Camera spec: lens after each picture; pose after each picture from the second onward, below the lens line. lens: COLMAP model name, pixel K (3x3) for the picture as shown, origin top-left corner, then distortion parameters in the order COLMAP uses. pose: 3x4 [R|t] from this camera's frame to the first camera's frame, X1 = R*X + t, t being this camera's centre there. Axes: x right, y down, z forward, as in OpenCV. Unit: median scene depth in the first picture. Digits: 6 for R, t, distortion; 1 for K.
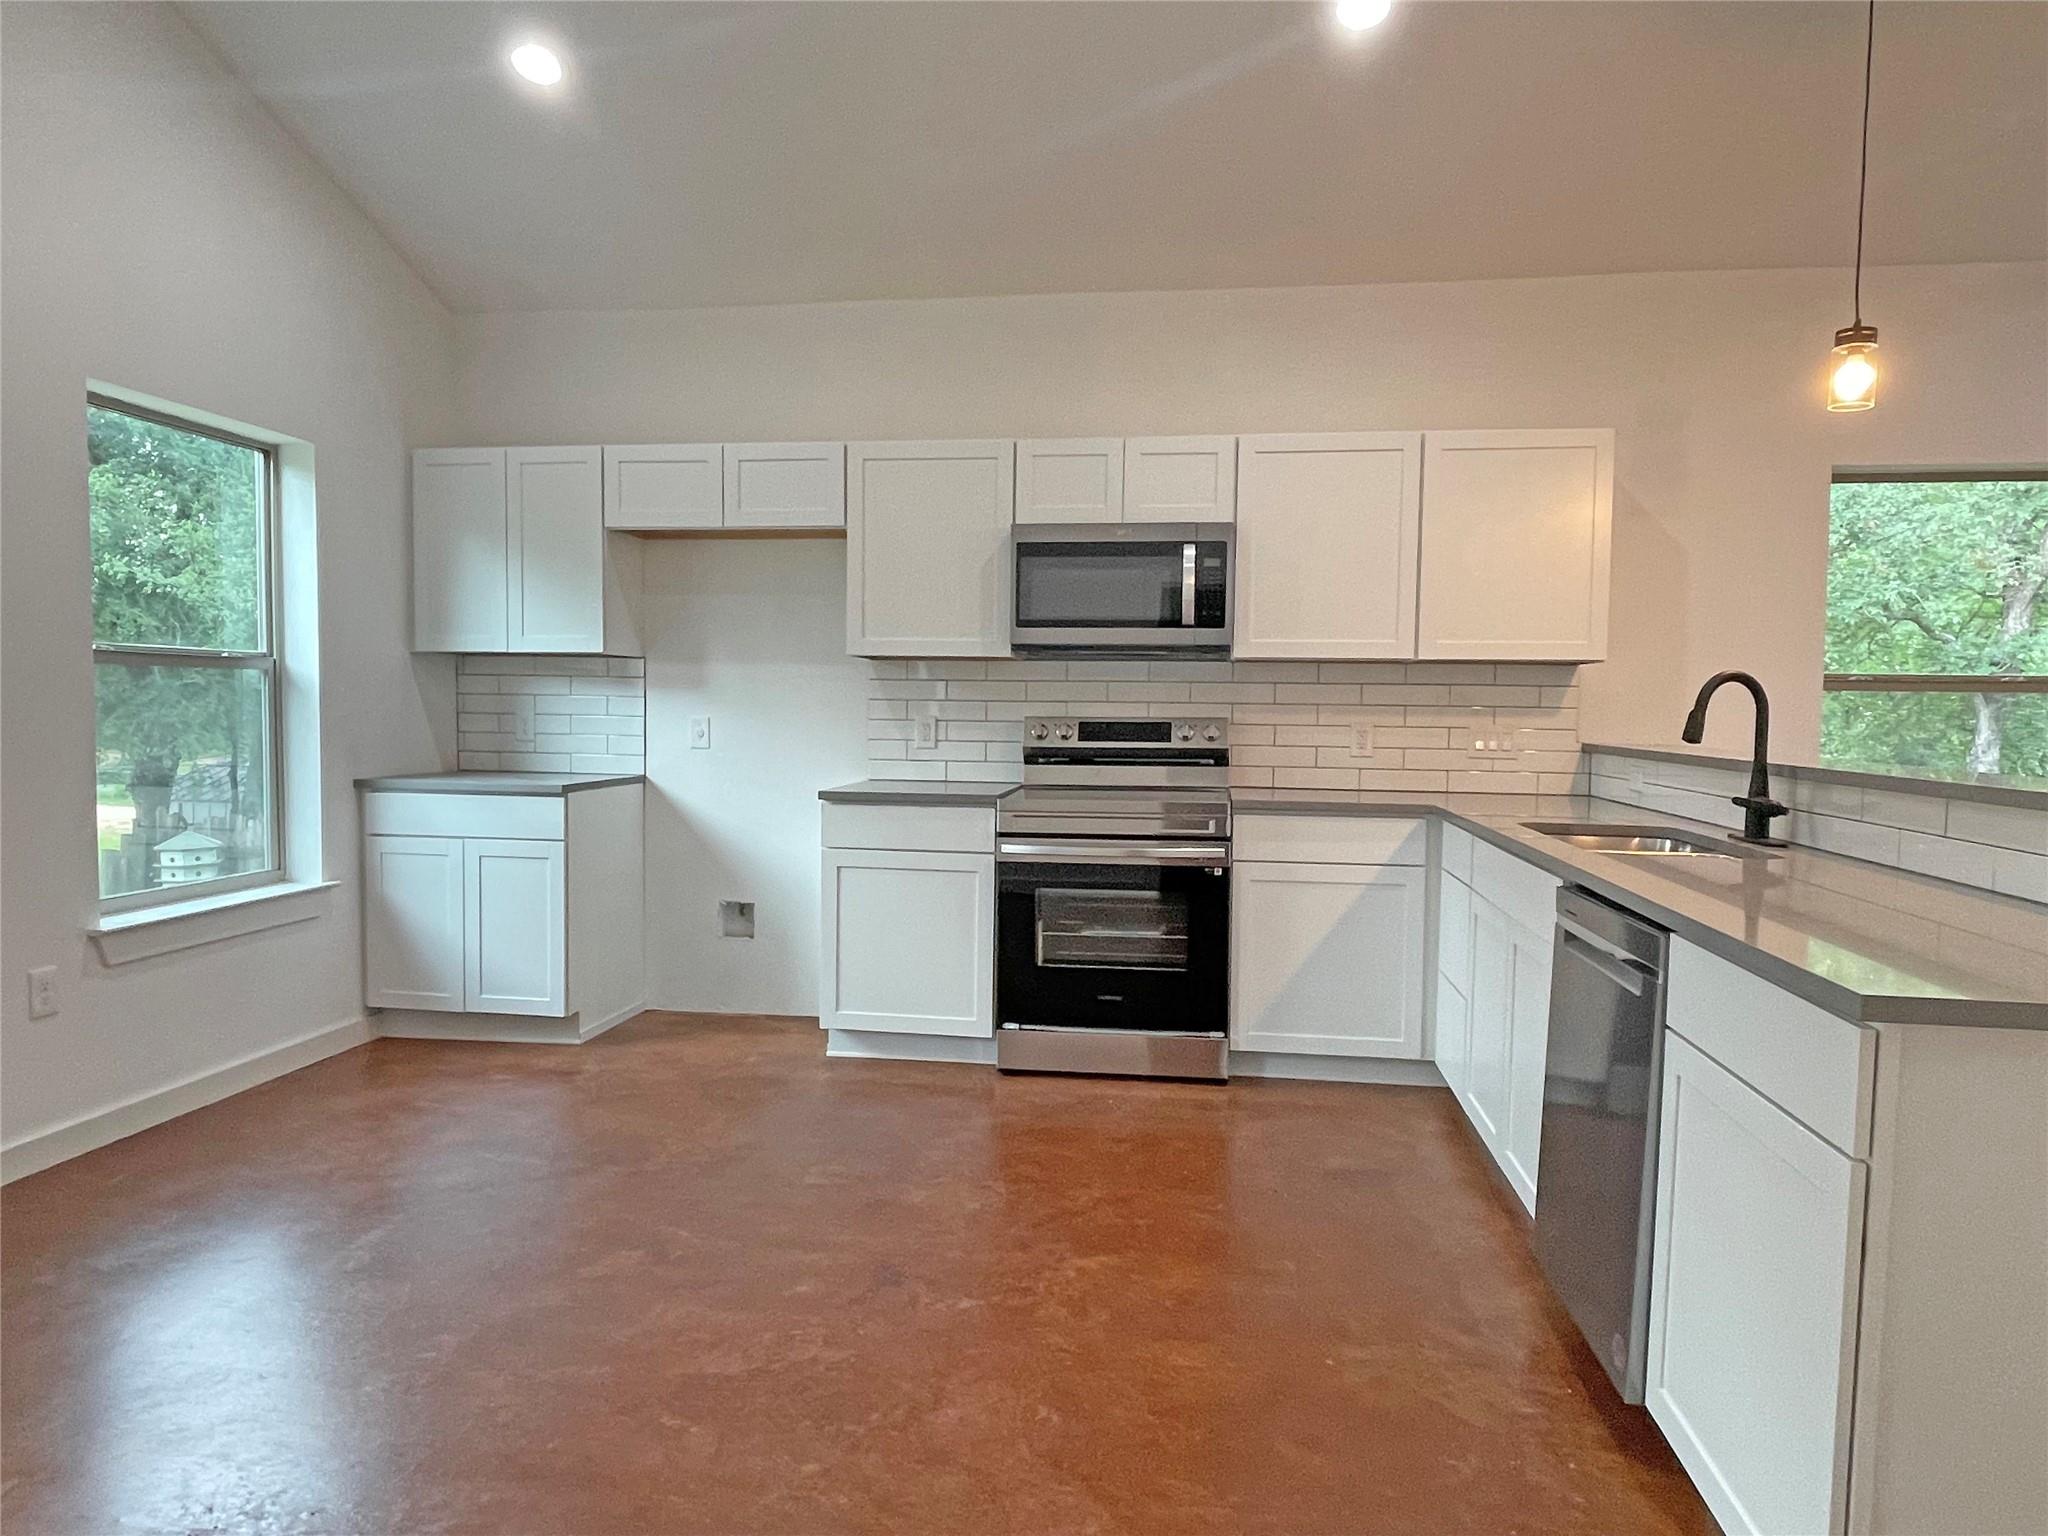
lens RADIAL K [[1231.1, 0, 1024.0], [0, 1231.1, 768.0], [0, 0, 1]] dist [-0.015604, -0.002109]
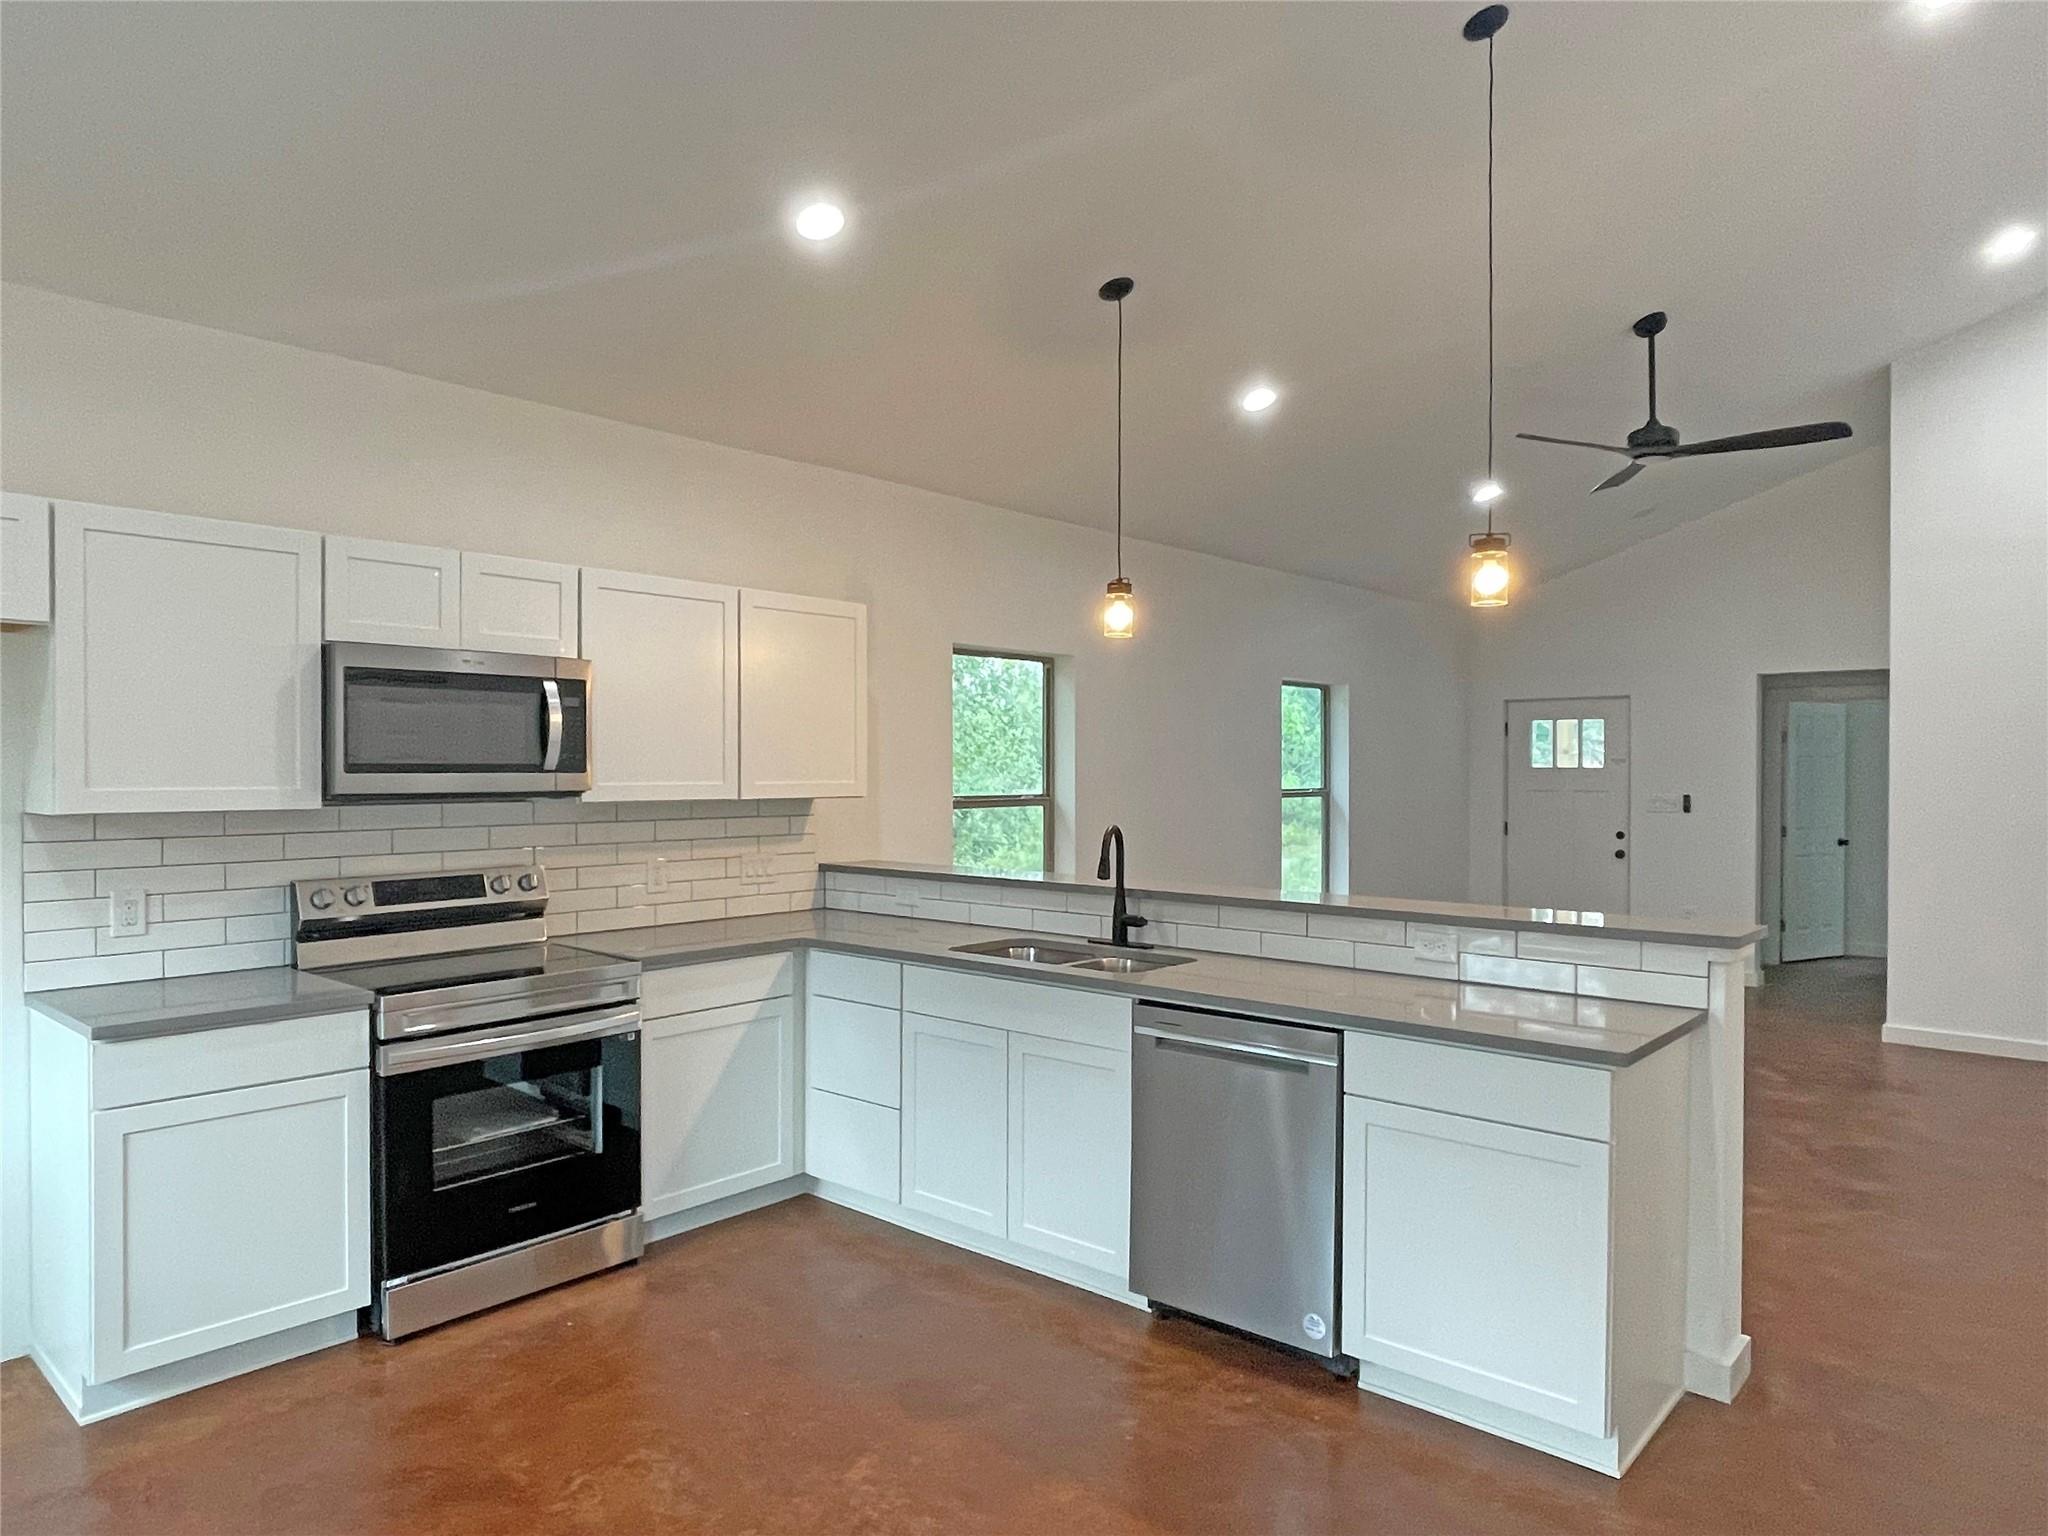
lens RADIAL K [[1231.1, 0, 1024.0], [0, 1231.1, 768.0], [0, 0, 1]] dist [-0.015604, -0.002109]
pose [[0.550098, -0.010622, 0.835033, -0.432751], [0.052094, 0.998408, -0.021618, -0.079896], [-0.833474, 0.055393, 0.549775, 0.208853]]
